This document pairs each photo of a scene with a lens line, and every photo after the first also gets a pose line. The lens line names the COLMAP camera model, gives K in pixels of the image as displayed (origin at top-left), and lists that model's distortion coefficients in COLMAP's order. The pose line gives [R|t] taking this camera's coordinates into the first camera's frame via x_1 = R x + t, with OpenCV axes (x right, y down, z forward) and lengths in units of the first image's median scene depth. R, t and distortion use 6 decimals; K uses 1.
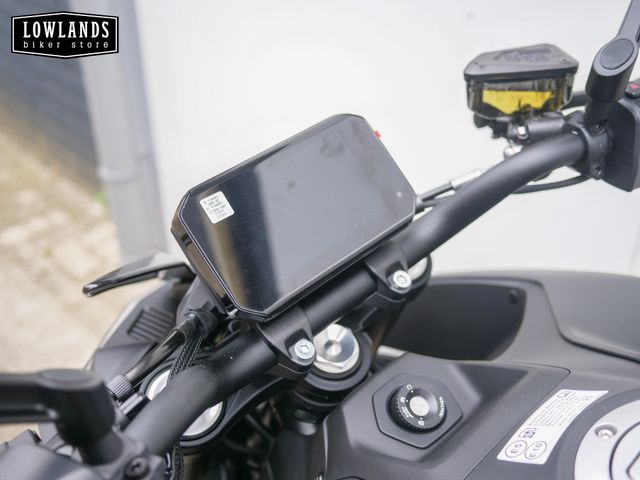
lens RADIAL K [[732.8, 0, 320.0], [0, 732.8, 240.0], [0, 0, 1]] dist [-0.010582, 0.002410]
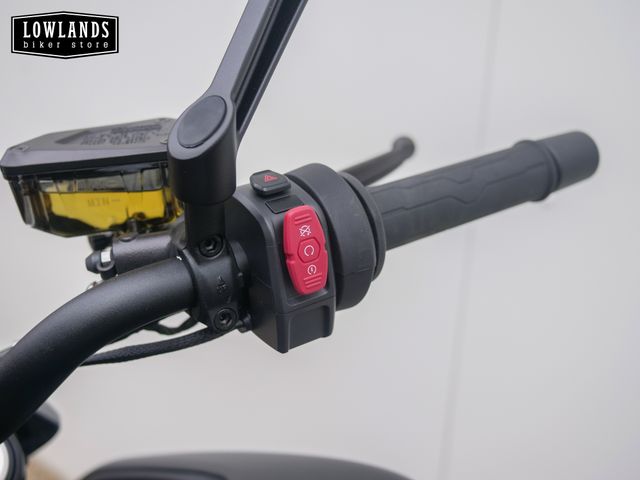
lens RADIAL K [[732.8, 0, 320.0], [0, 732.8, 240.0], [0, 0, 1]] dist [-0.010582, 0.002410]
pose [[0.986313, -0.031843, 0.161777, 0.357490], [0.055257, 0.988271, -0.142364, -0.069594], [-0.155346, 0.149354, 0.976504, 0.398116]]
